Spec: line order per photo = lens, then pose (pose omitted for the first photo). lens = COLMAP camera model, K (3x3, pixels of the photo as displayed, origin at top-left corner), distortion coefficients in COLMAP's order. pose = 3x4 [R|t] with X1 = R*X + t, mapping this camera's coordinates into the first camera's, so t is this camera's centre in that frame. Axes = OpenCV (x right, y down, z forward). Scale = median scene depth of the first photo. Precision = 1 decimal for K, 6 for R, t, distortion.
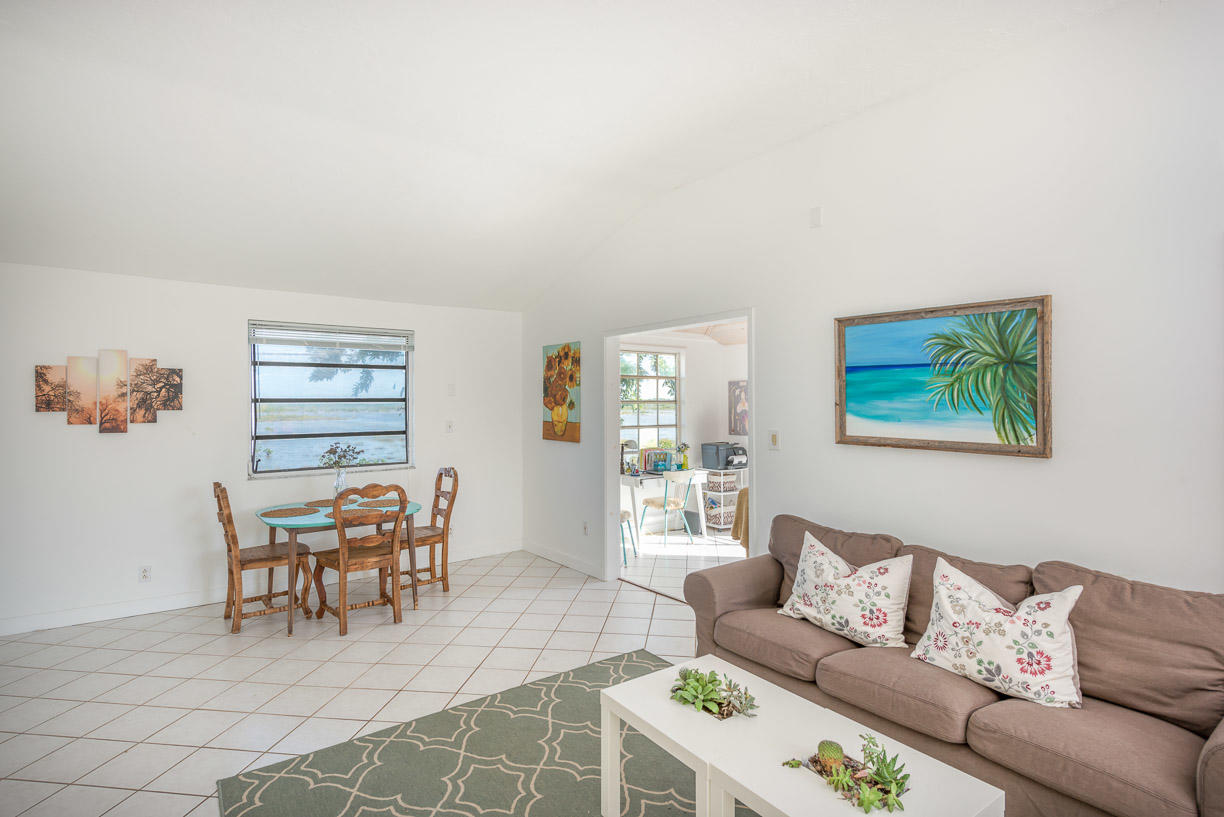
lens RADIAL K [[678.0, 0, 610.1], [0, 678.0, 397.6], [0, 0, 1]] dist [0.031951, 0.000087]
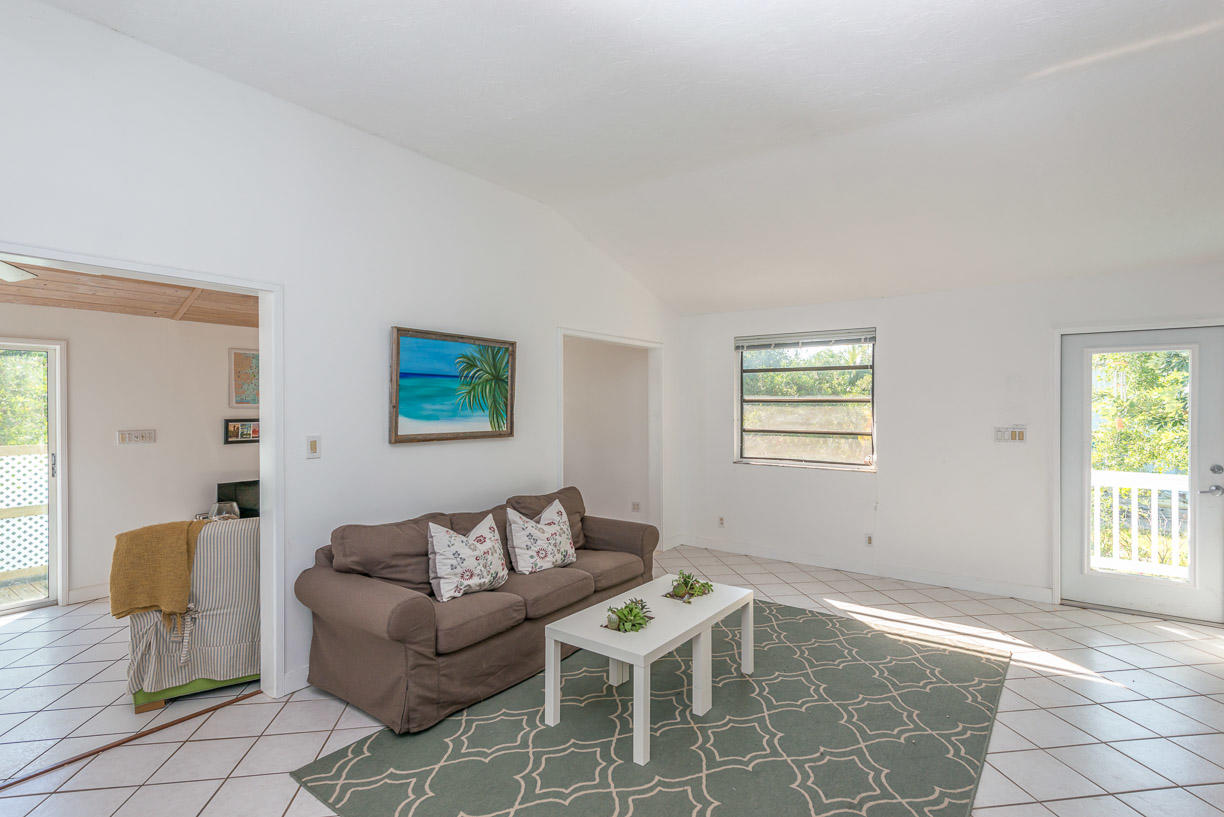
lens RADIAL K [[592.4, 0, 609.1], [0, 592.4, 411.7], [0, 0, 1]] dist [0.001953, 0.000108]
pose [[-0.296058, -0.004043, 0.955161, -0.761634], [0.008763, 0.999937, 0.006948, 0.016108], [-0.955130, 0.010428, -0.296004, 1.094195]]
